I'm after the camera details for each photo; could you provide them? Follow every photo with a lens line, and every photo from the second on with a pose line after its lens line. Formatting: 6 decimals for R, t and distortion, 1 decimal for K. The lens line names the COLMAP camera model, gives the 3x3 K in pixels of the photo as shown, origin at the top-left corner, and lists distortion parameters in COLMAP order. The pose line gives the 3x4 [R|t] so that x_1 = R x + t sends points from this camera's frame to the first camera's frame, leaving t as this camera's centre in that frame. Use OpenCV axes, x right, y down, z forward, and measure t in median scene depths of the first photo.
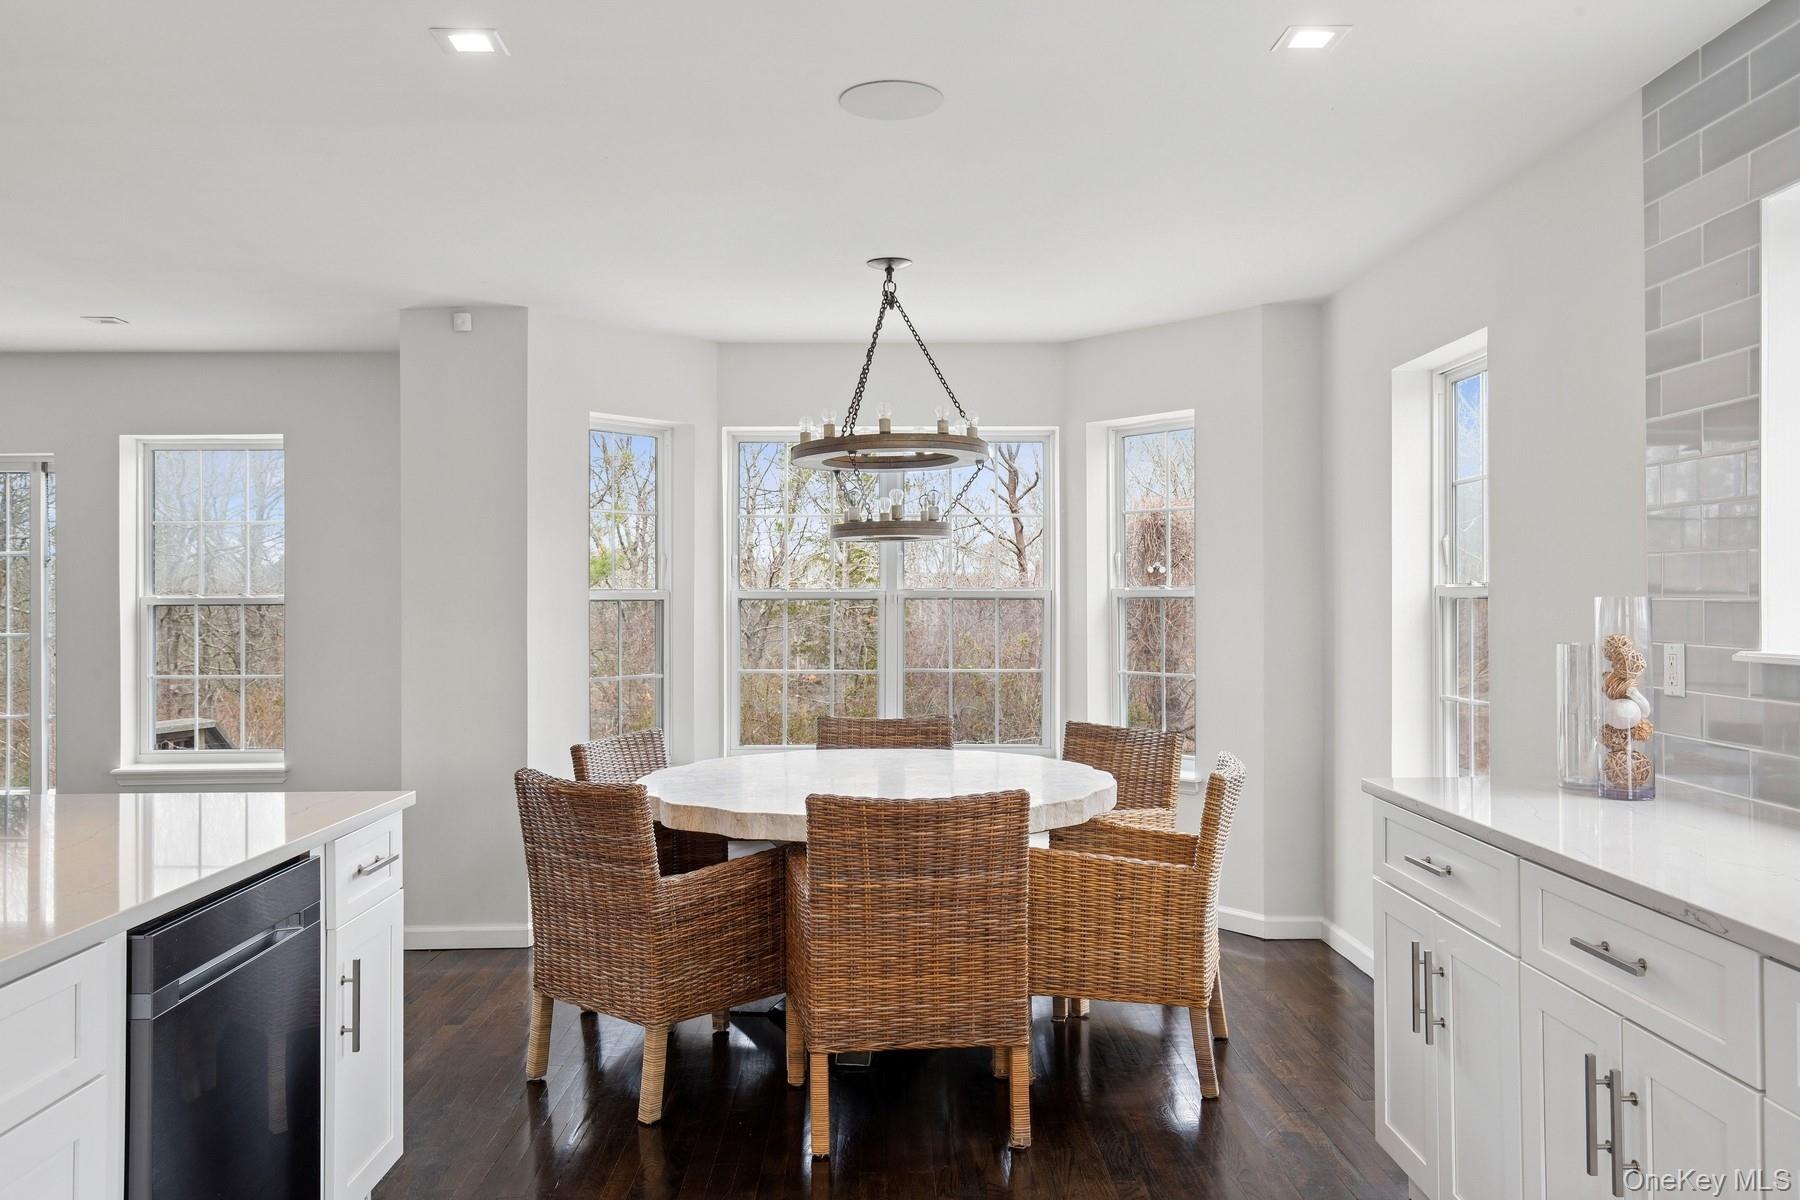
lens RADIAL K [[1355.7, 0, 900.1], [0, 1355.7, 575.1], [0, 0, 1]] dist [0.010410, 0.001499]
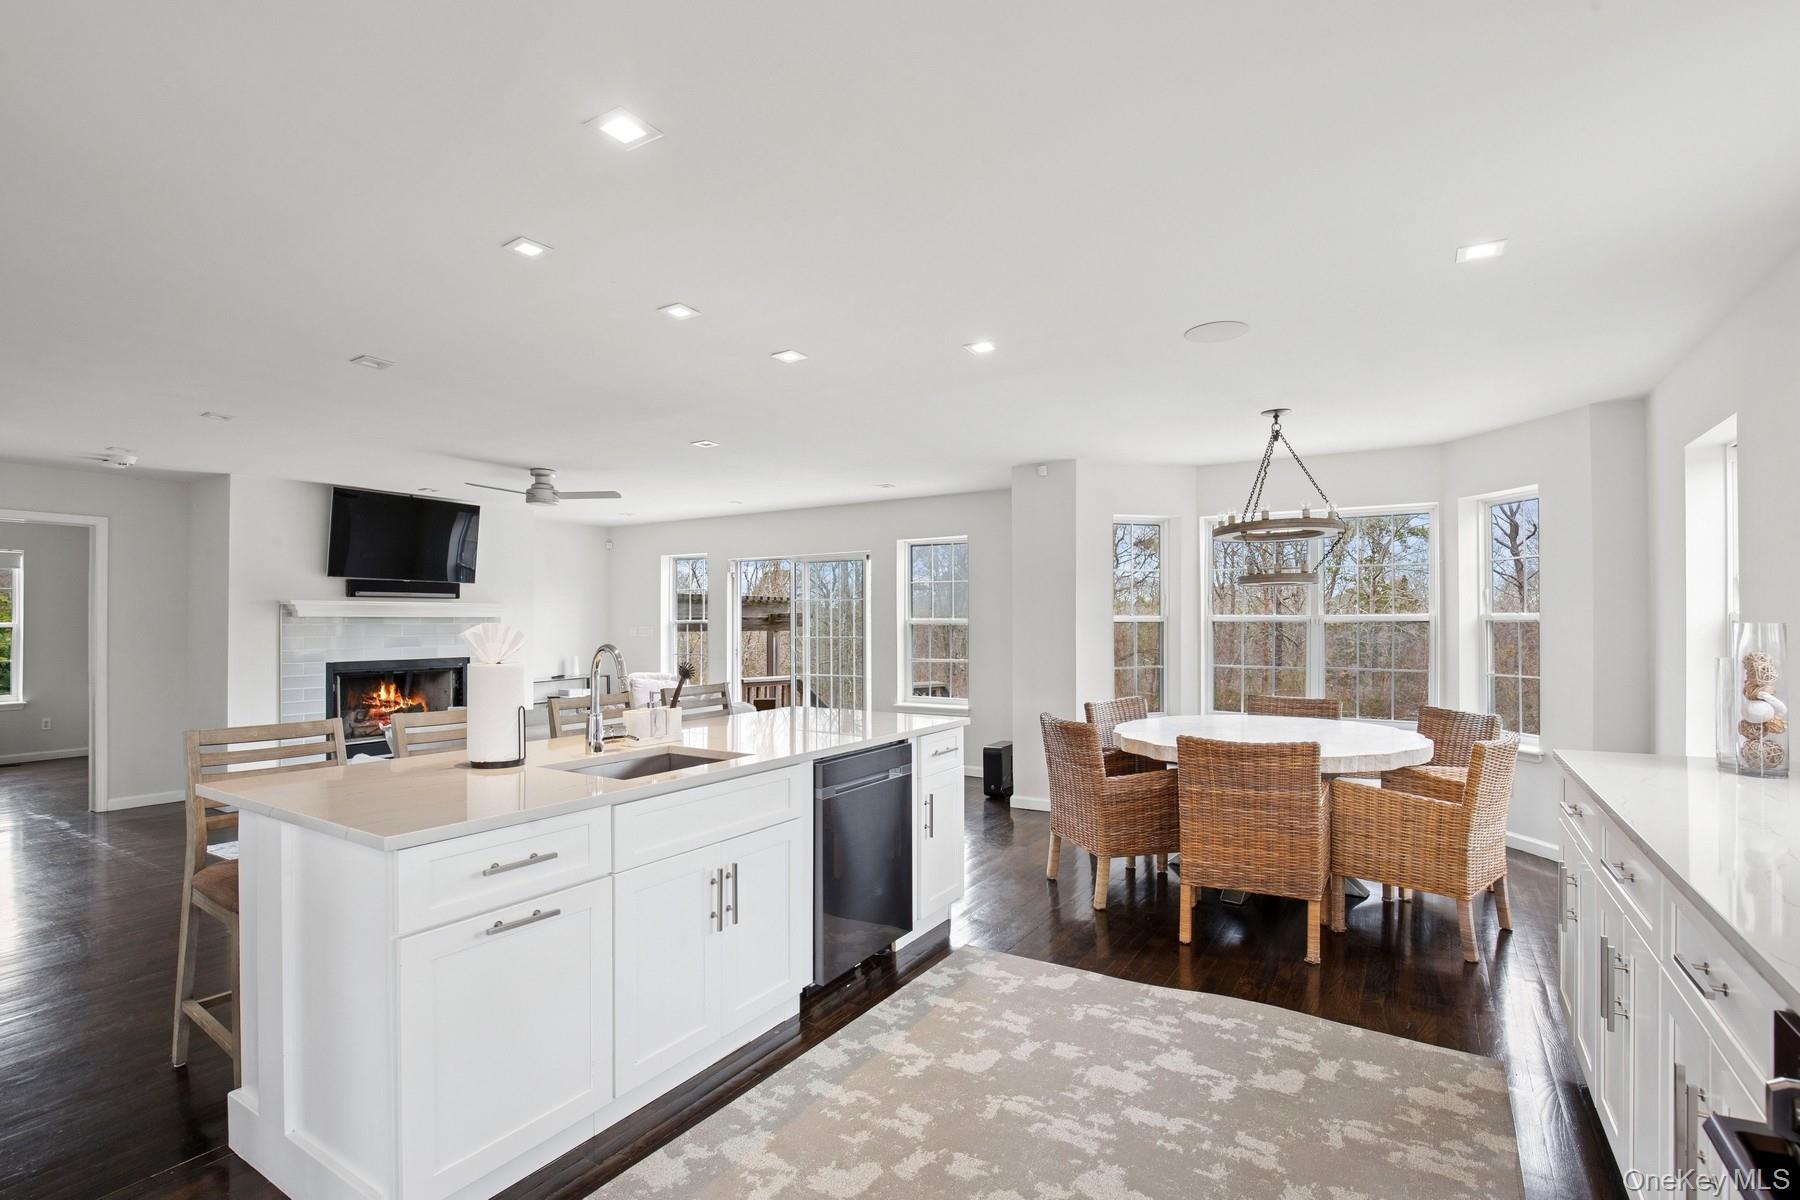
lens RADIAL K [[829.7, 0, 900.0], [0, 829.7, 600.0], [0, 0, 1]] dist [-0.034548, 0.000916]
pose [[0.840082, -0.011535, -0.542336, 0.183993], [0.008206, 0.999930, -0.008556, -0.004724], [0.542397, 0.002737, 0.840118, -0.072965]]
